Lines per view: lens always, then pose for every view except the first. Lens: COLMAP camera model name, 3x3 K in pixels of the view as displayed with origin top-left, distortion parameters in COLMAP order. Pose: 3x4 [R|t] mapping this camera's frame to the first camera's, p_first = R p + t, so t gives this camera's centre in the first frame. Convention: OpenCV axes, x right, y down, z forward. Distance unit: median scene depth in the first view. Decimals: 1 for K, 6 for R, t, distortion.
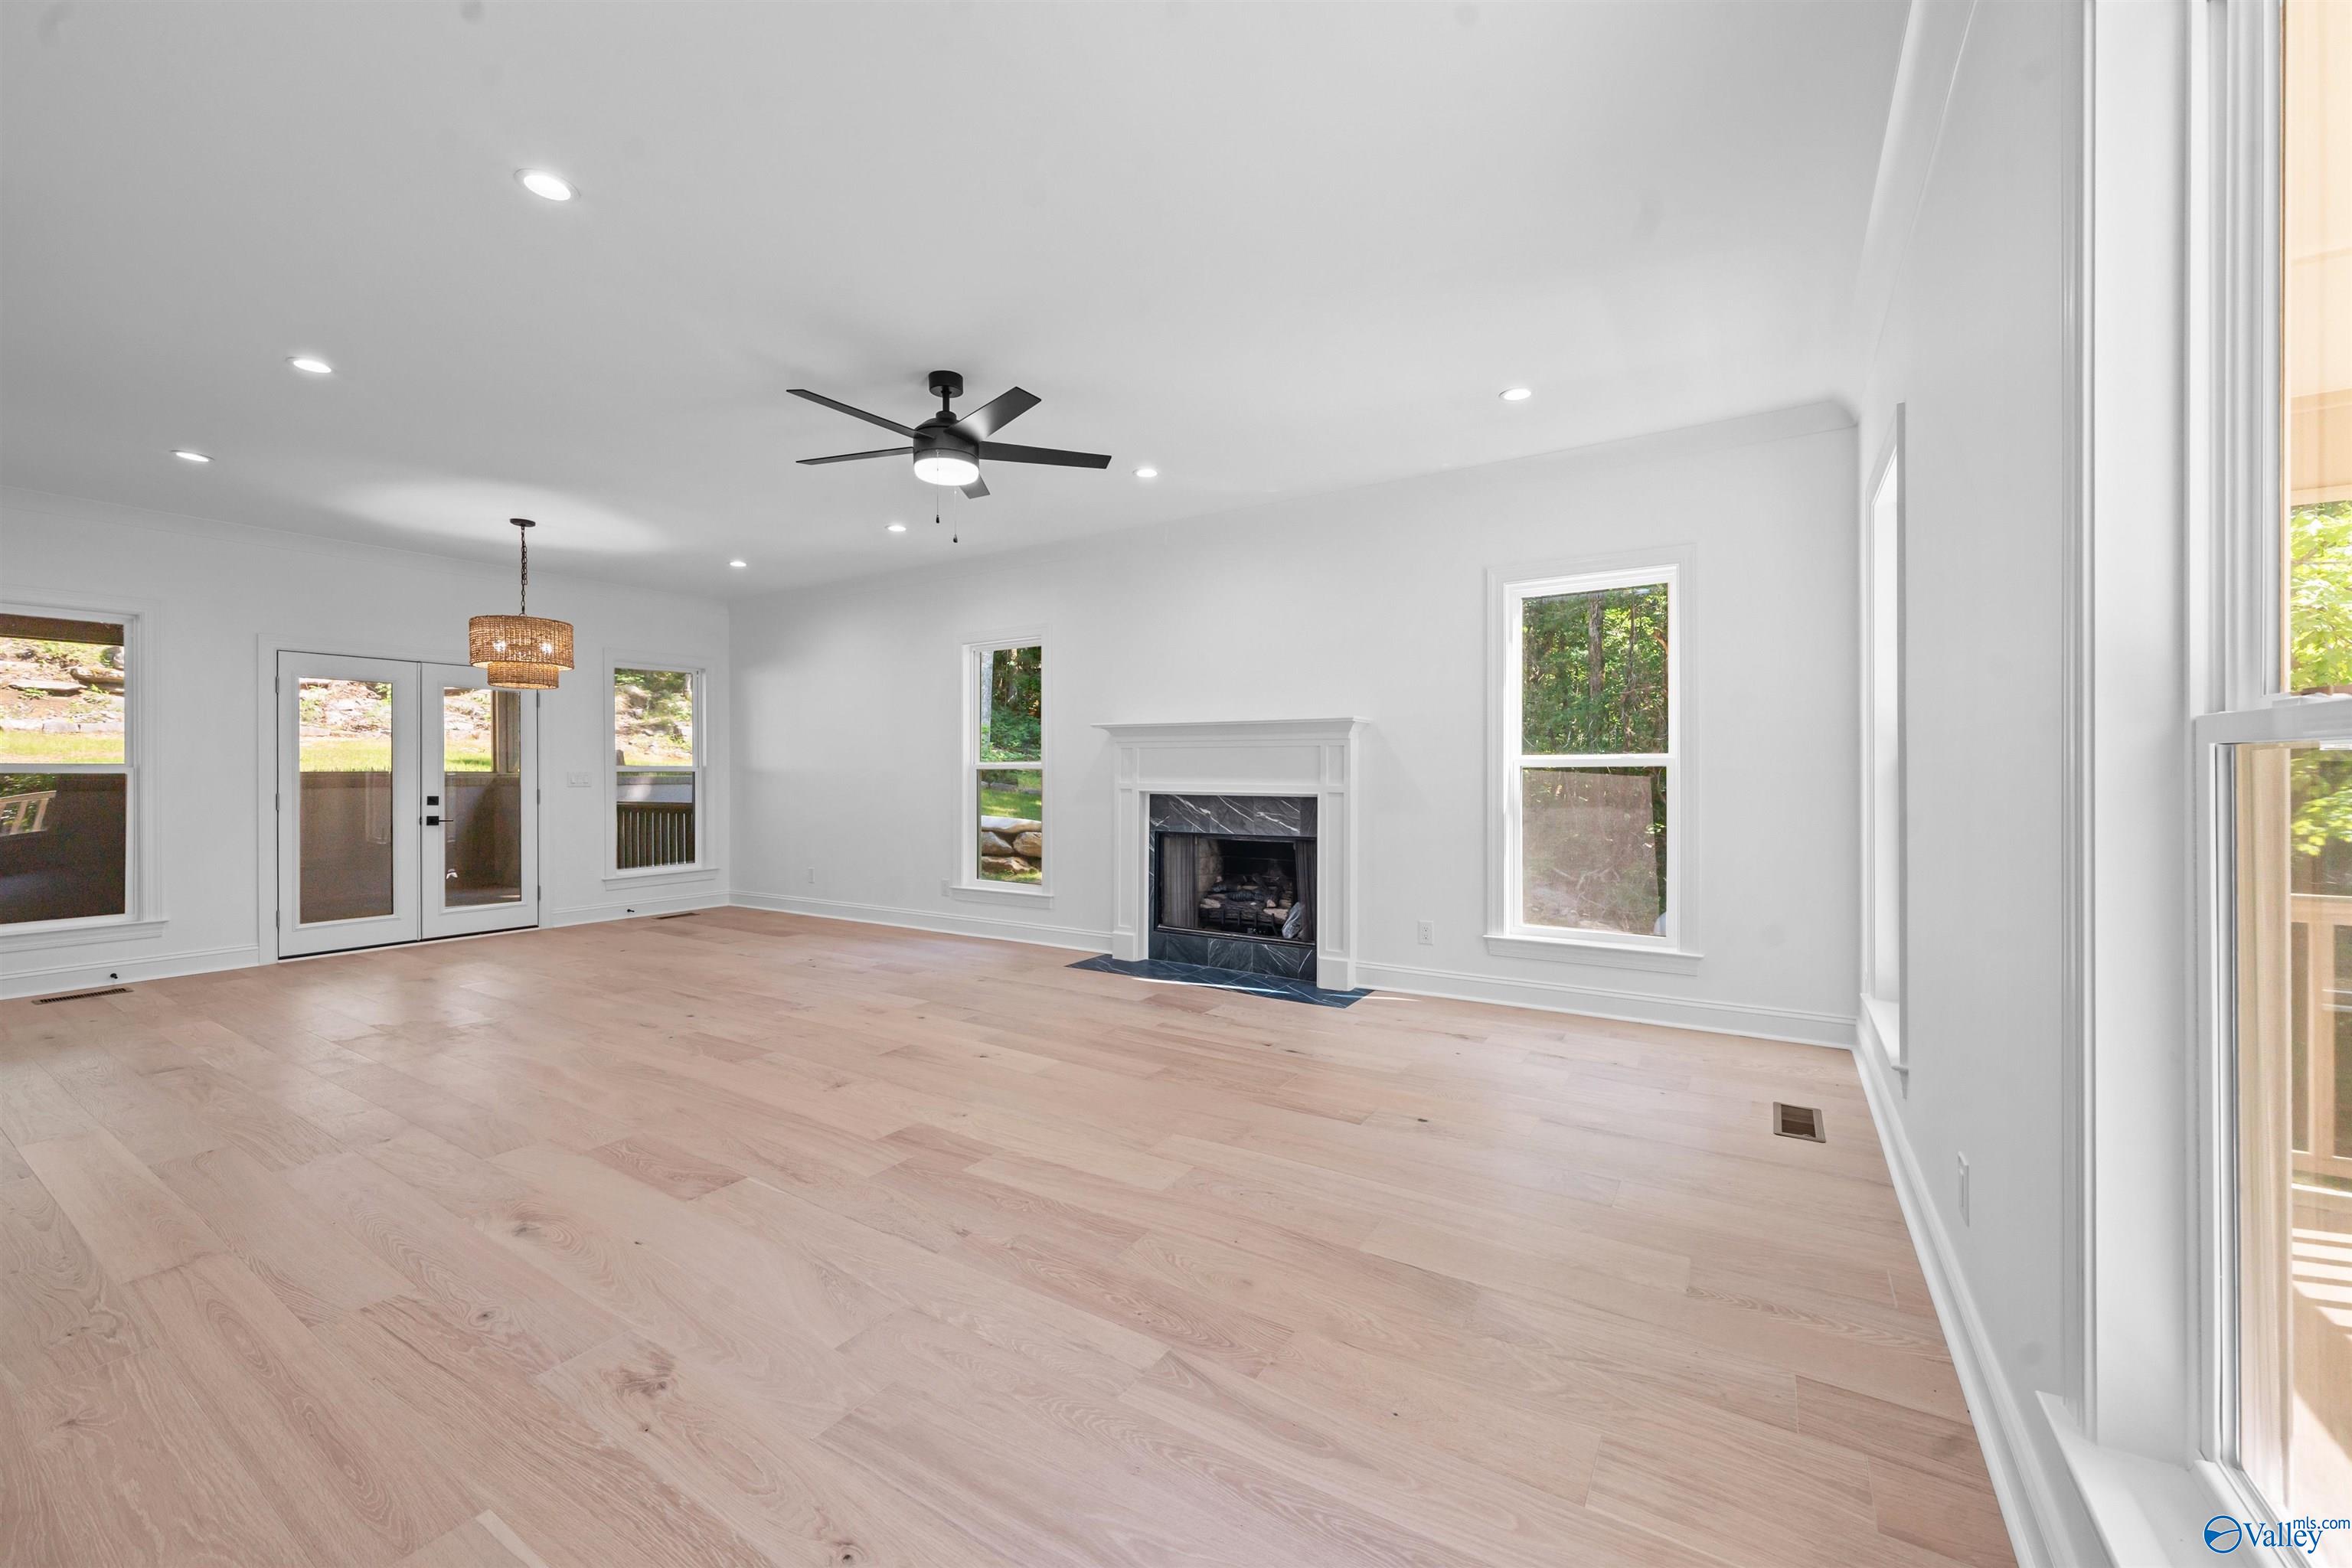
lens RADIAL K [[908.1, 0, 1180.3], [0, 908.1, 771.7], [0, 0, 1]] dist [-0.001902, 0.000100]
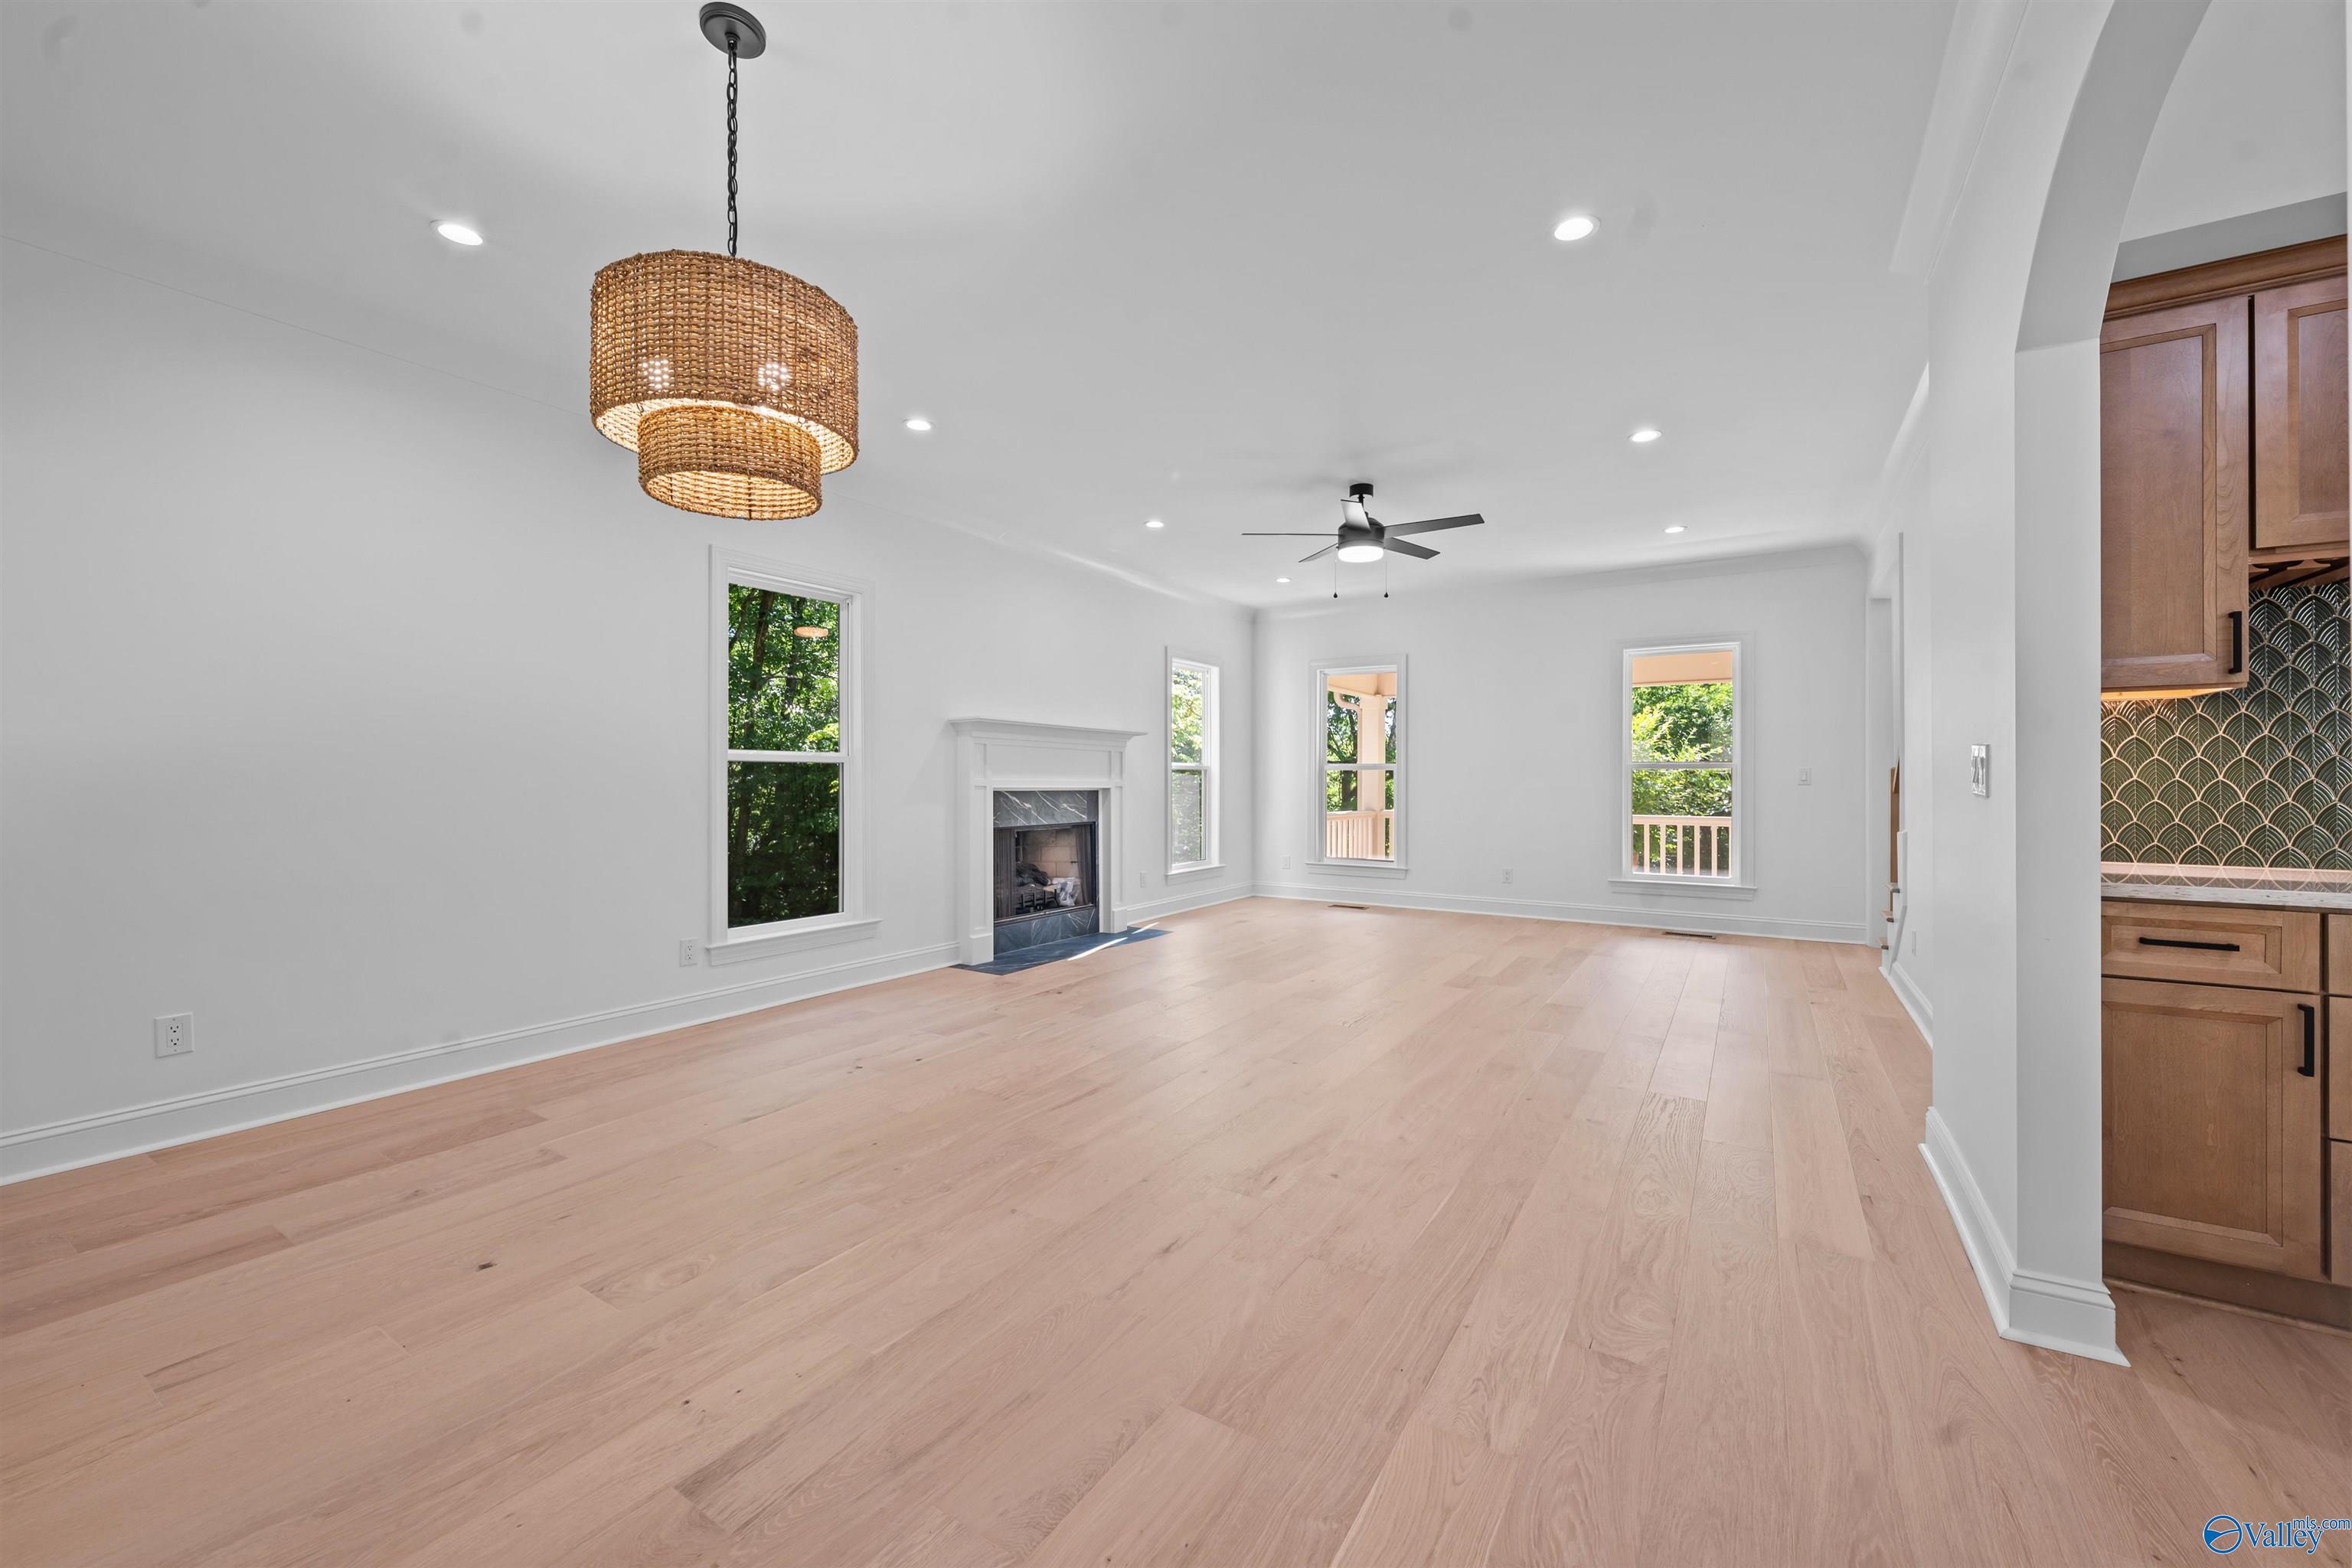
lens RADIAL K [[901.8, 0, 1181.2], [0, 901.8, 774.7], [0, 0, 1]] dist [-0.001683, 0.000314]
pose [[0.035809, -0.002846, 0.999355, -1.099477], [-0.009567, 0.999949, 0.003191, 0.001399], [-0.999313, -0.009676, 0.035780, 0.818612]]
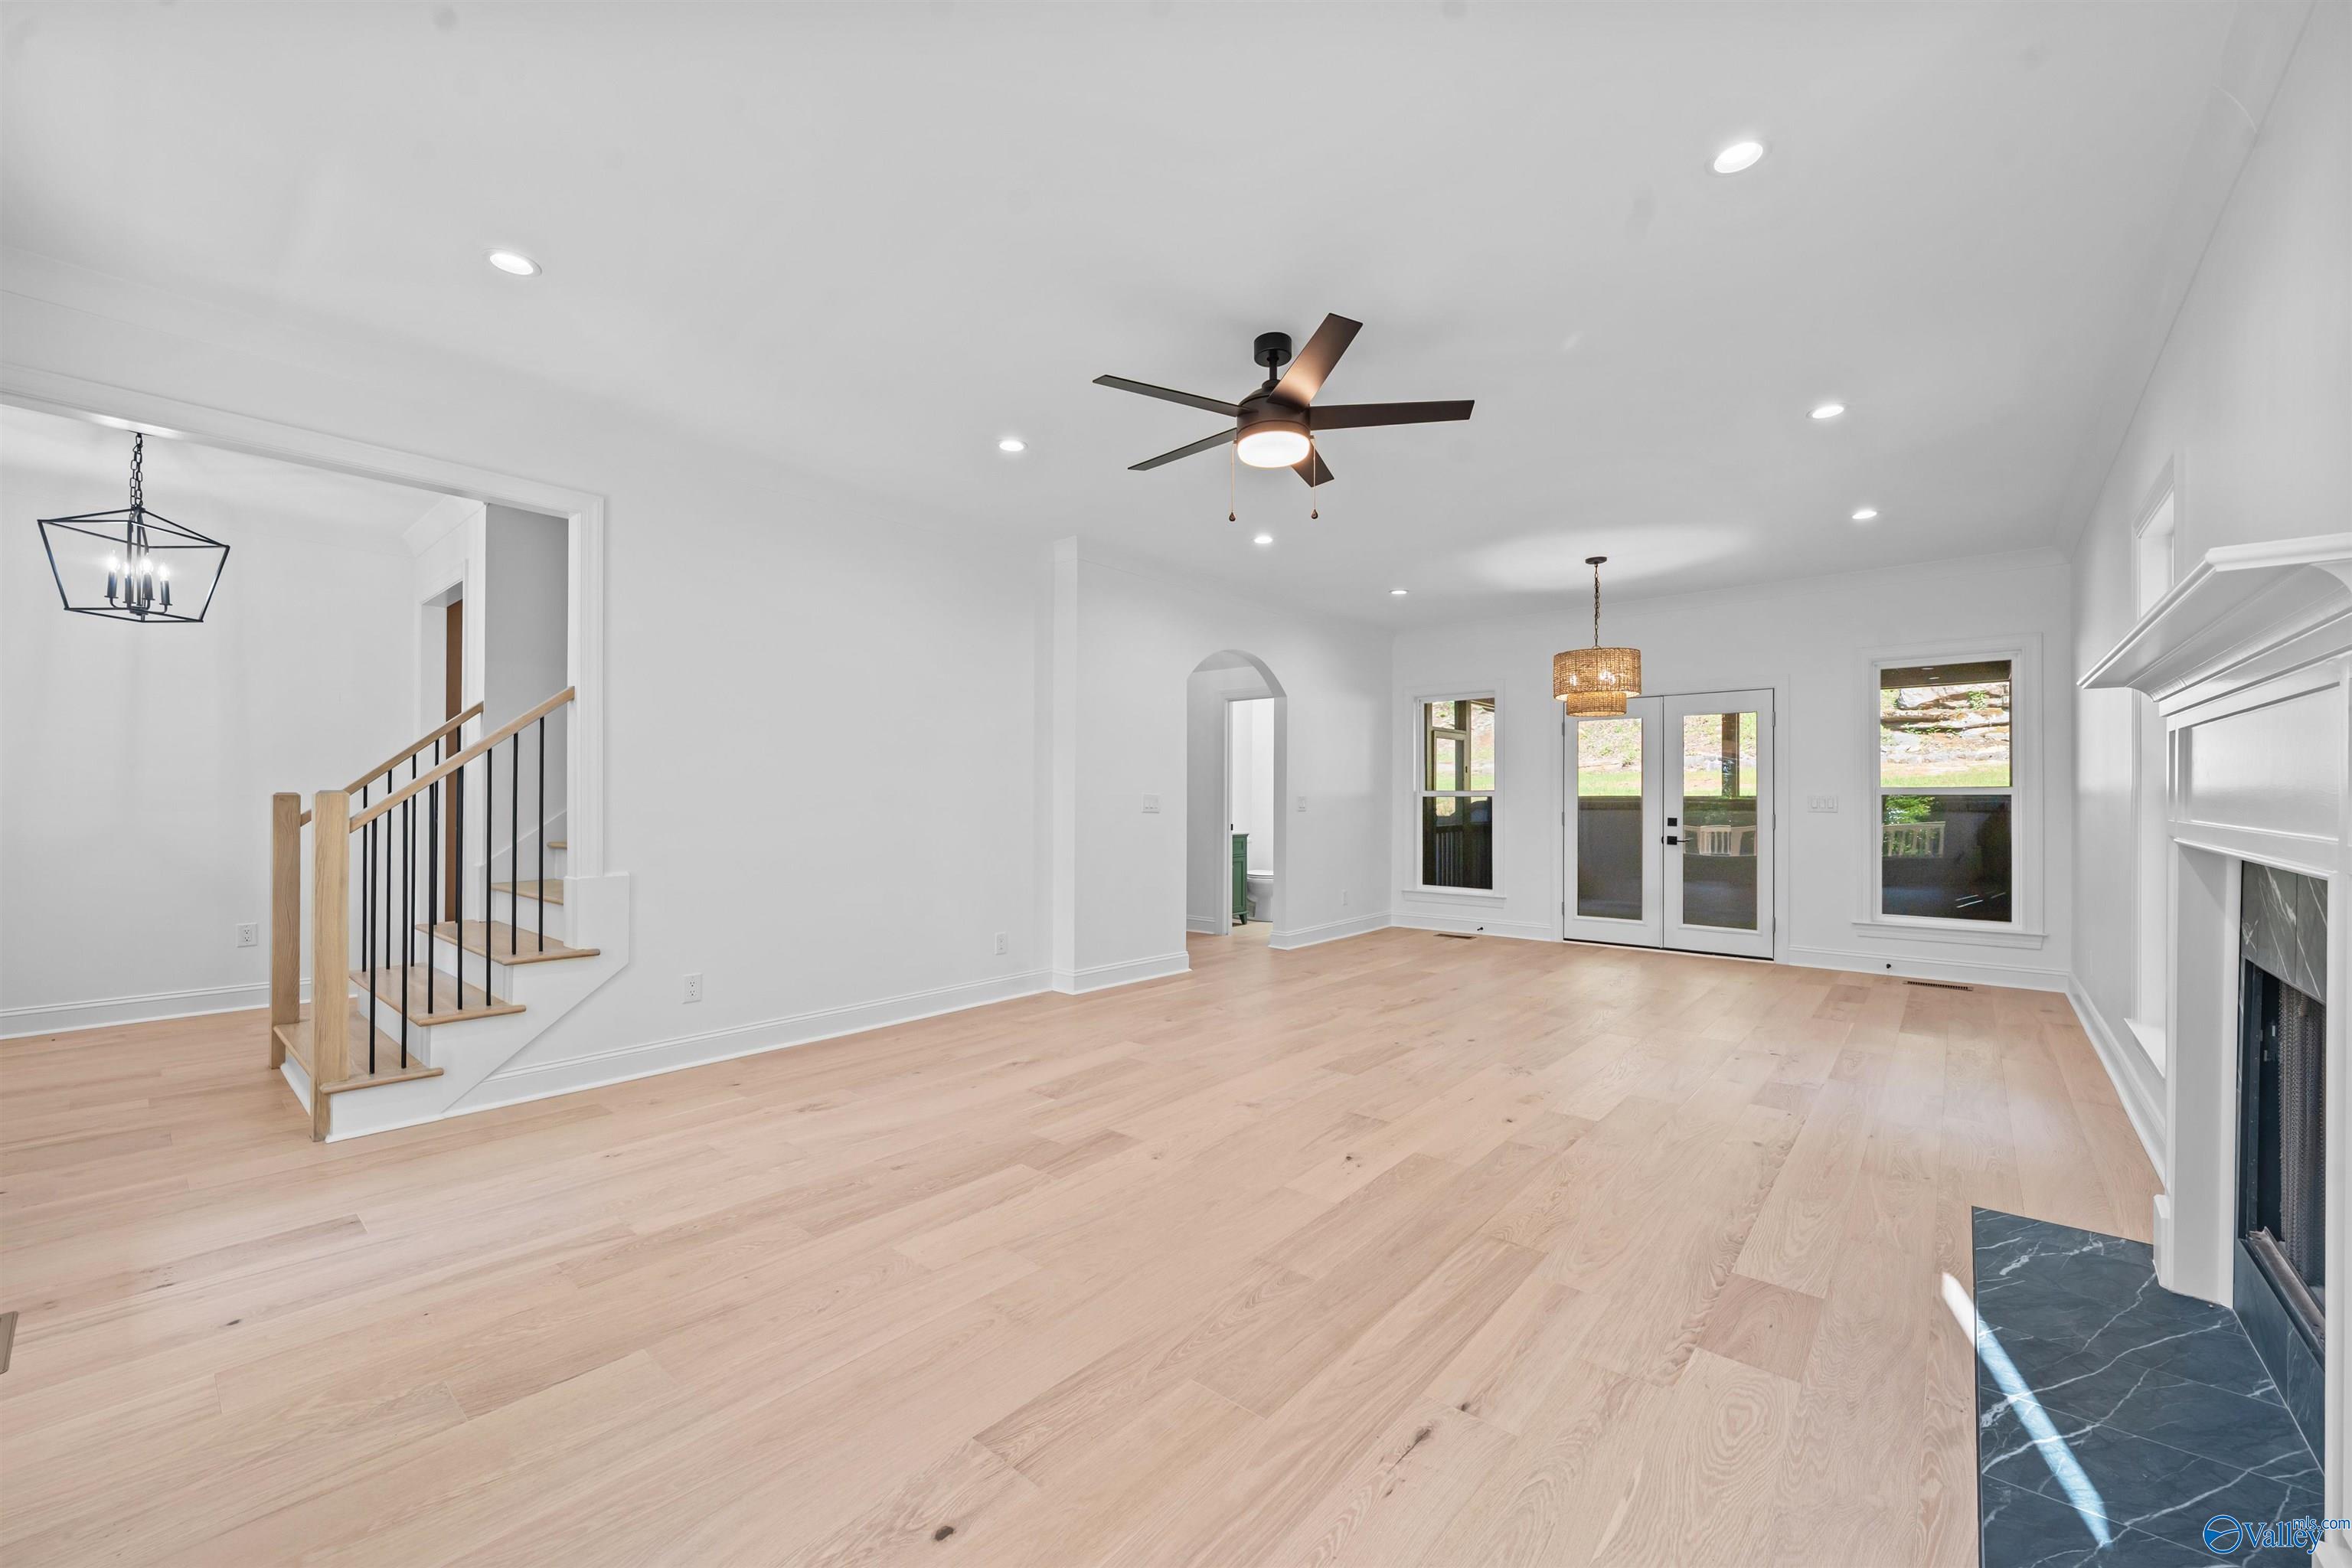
lens RADIAL K [[912.7, 0, 1172.8], [0, 912.7, 793.8], [0, 0, 1]] dist [0.000574, 0.000004]
pose [[-0.141380, -0.003887, -0.989948, 0.419186], [0.001585, 0.999990, -0.004153, 0.002119], [0.989954, -0.002156, -0.141373, 0.690083]]
